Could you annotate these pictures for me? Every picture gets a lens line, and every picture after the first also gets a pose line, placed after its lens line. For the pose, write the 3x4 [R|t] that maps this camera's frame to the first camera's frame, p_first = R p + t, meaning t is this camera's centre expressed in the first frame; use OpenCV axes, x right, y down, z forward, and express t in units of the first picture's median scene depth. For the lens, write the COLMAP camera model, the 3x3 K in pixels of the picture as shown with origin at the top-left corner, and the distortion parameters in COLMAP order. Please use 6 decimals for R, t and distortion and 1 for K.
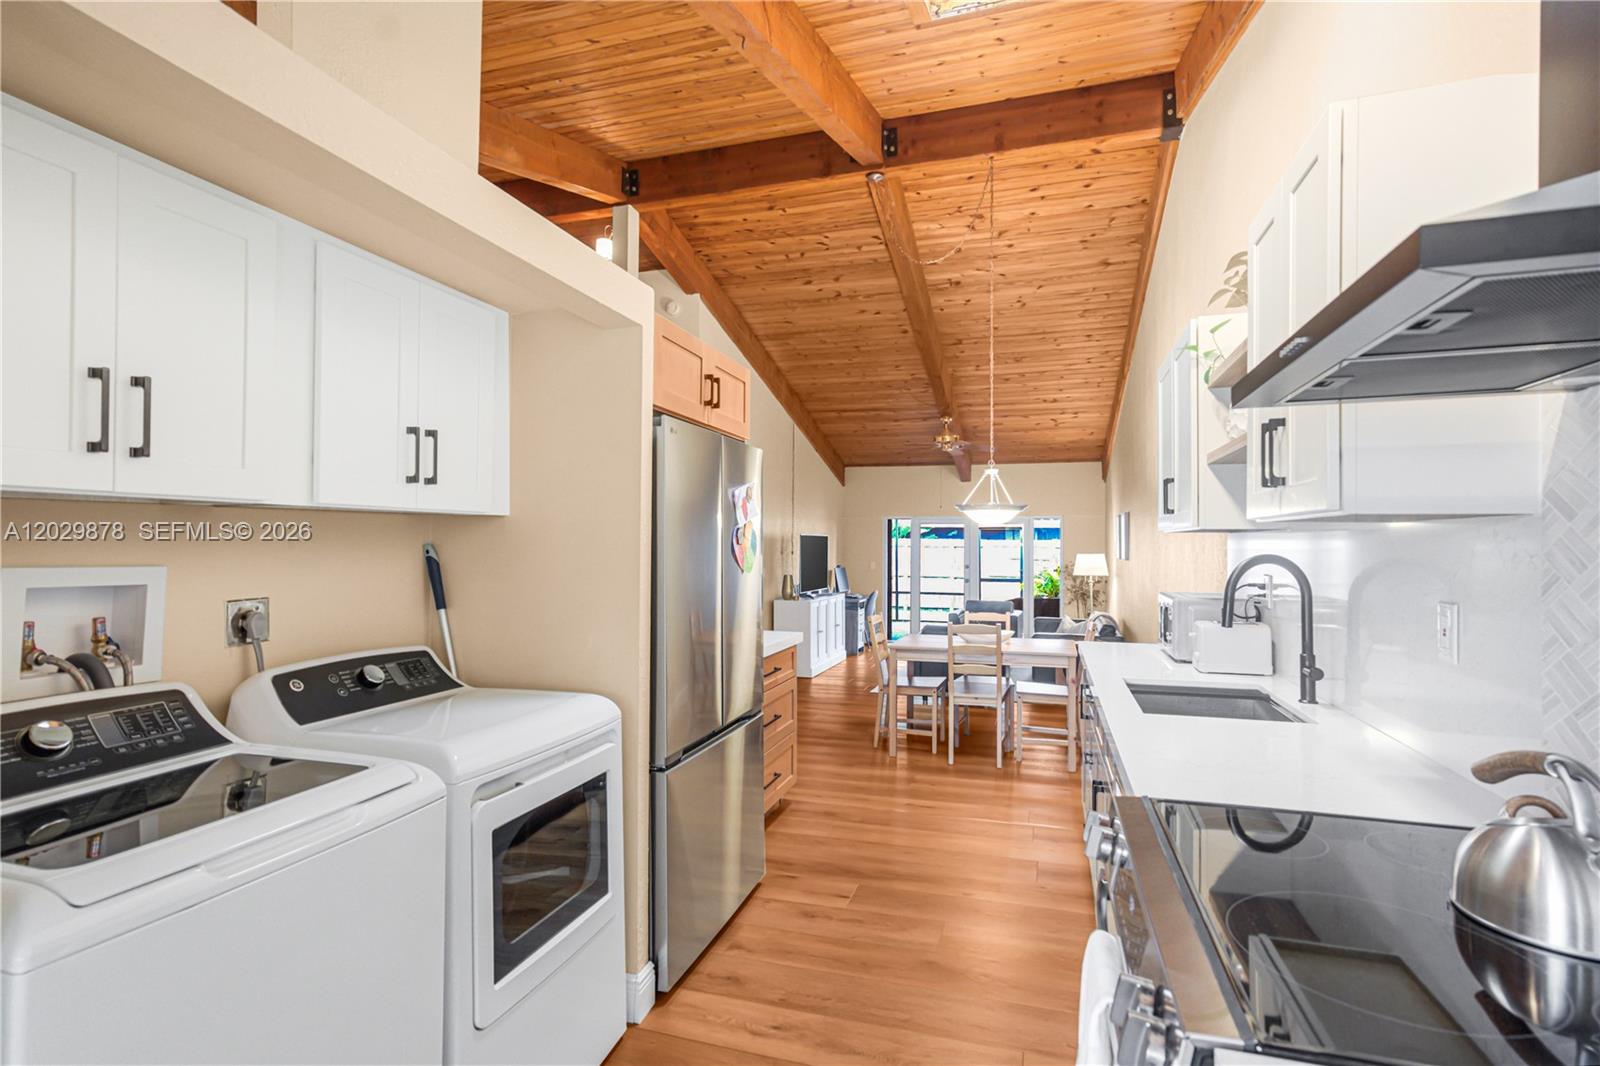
lens RADIAL K [[795.1, 0, 800.0], [0, 795.1, 533.0], [0, 0, 1]] dist [-0.014713, 0.027120]
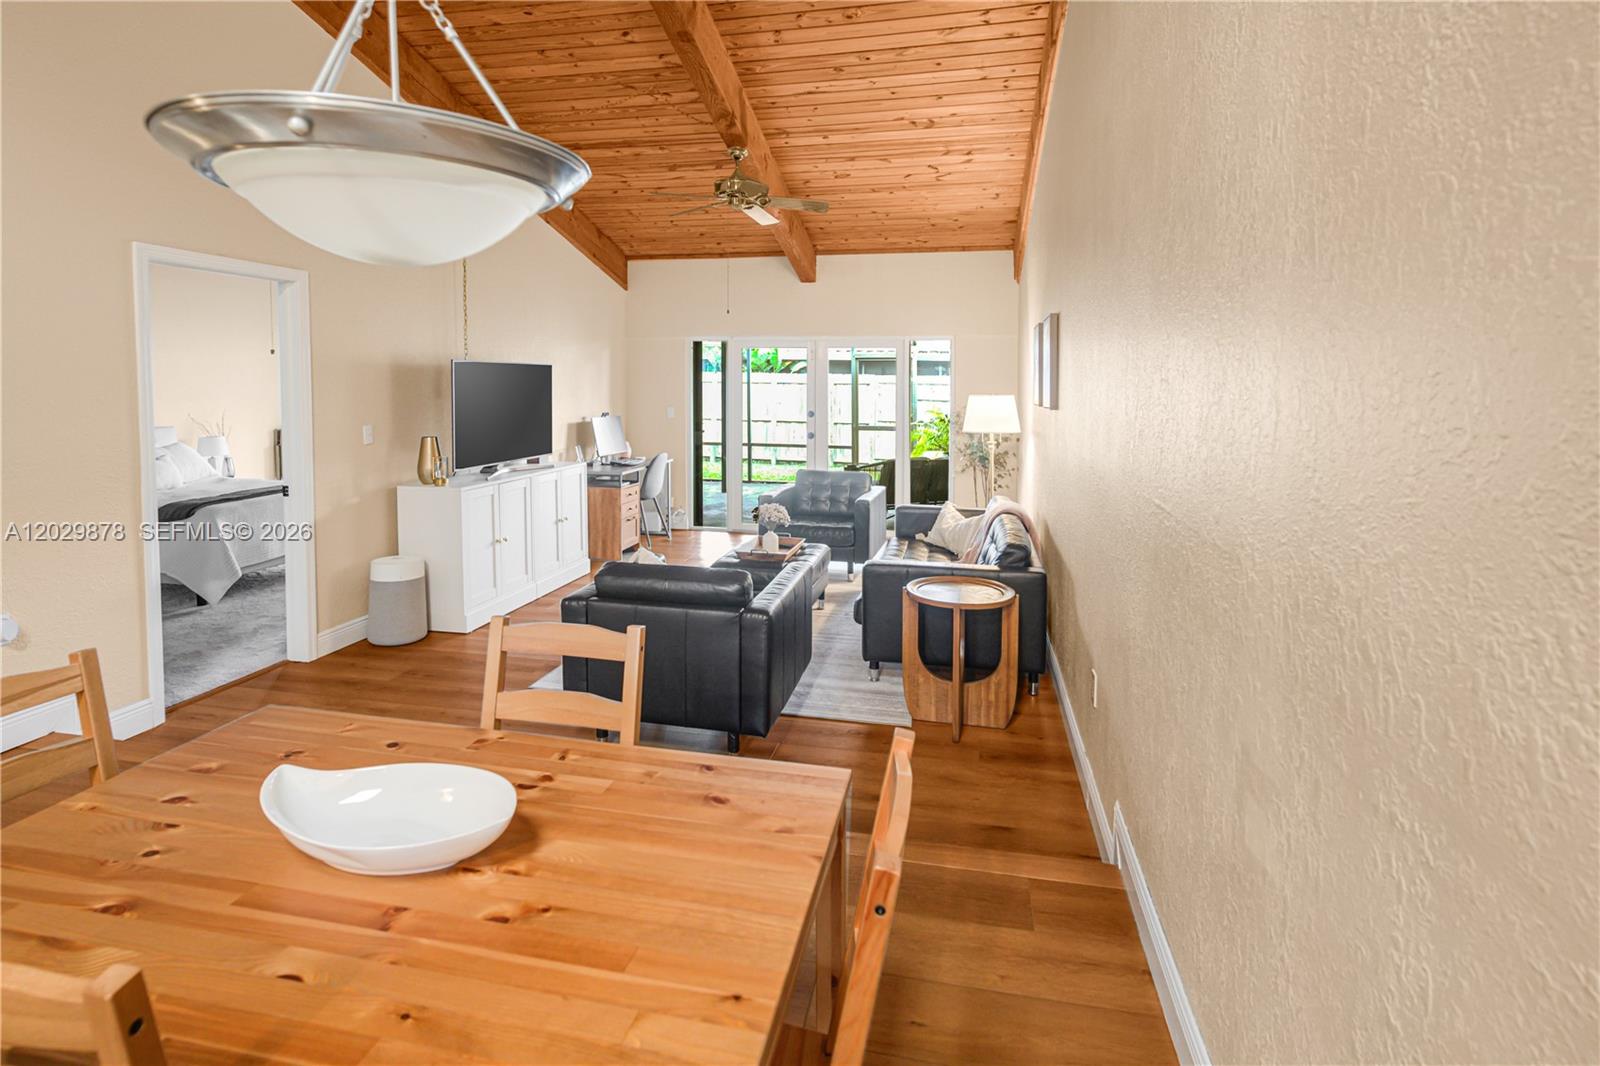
lens RADIAL K [[796.6, 0, 803.0], [0, 796.6, 398.9], [0, 0, 1]] dist [0.000149, 0.000336]
pose [[0.995231, -0.000835, 0.097542, 0.303650], [-0.002789, 0.999311, 0.037009, 0.012371], [-0.097506, -0.037104, 0.994543, 0.763160]]
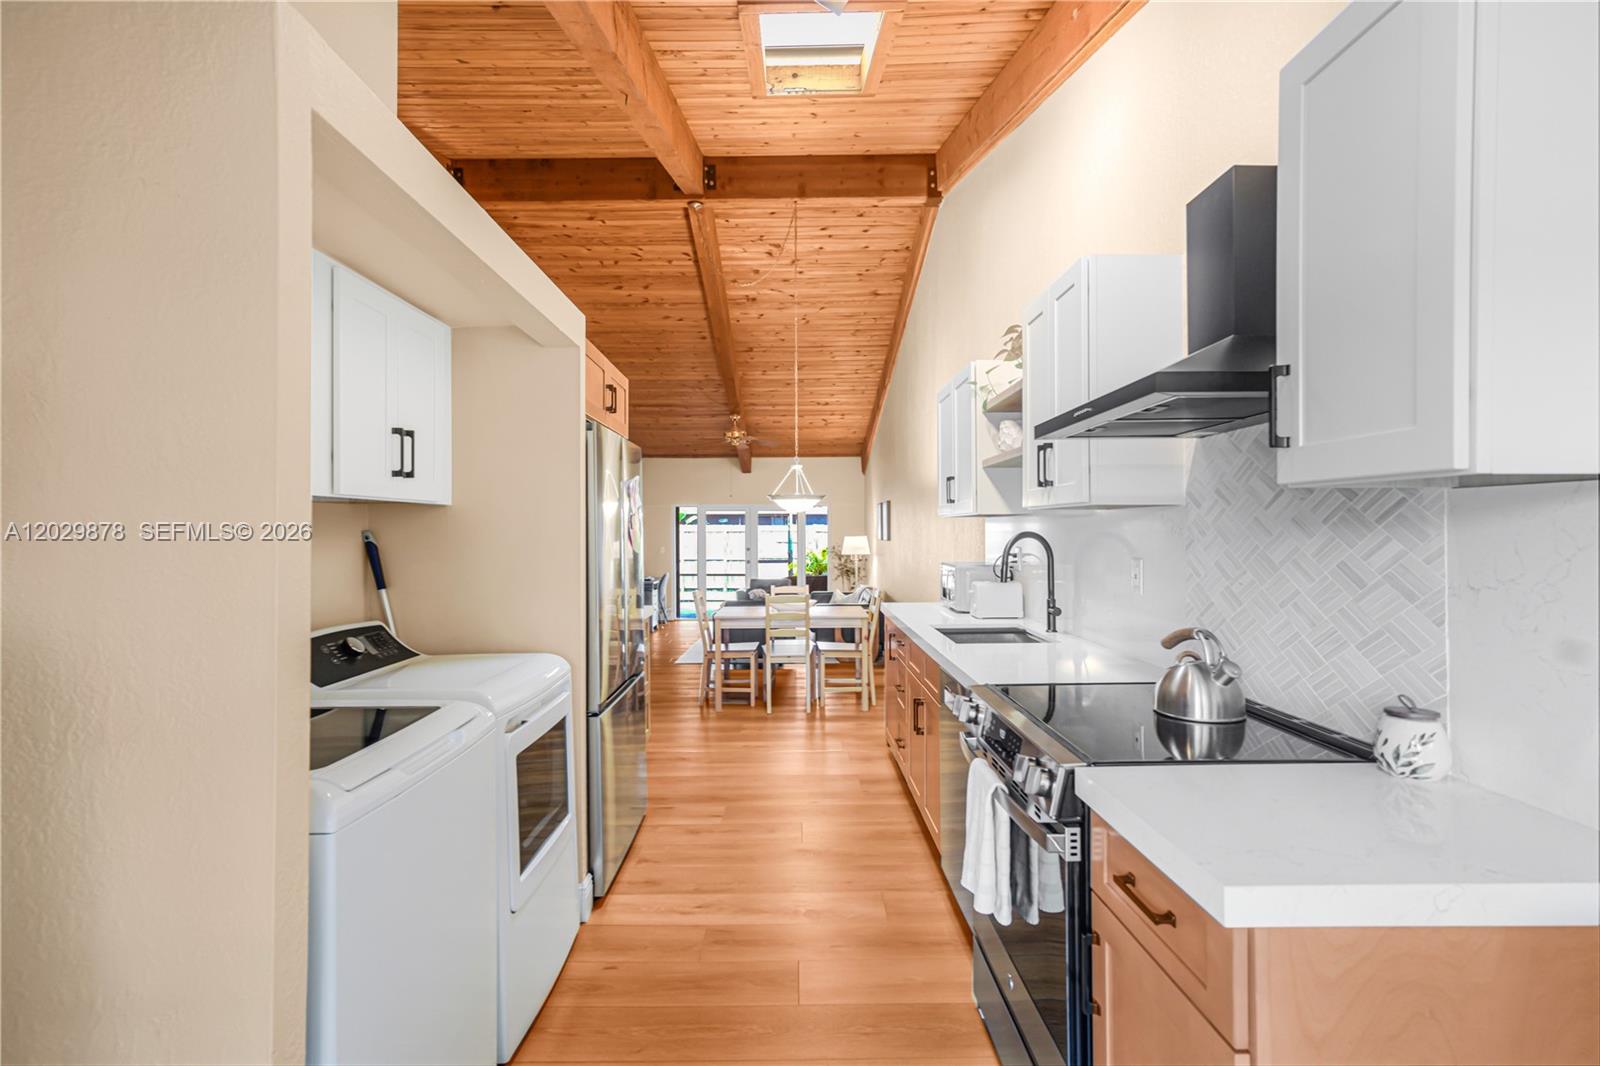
lens RADIAL K [[763.6, 0, 796.8], [0, 763.6, 524.5], [0, 0, 1]] dist [-0.000527, 0.000602]
pose [[0.953249, -0.007608, 0.302089, -0.101614], [0.005610, 0.999956, 0.007481, 0.000523], [-0.302133, -0.005436, 0.953250, -0.088048]]
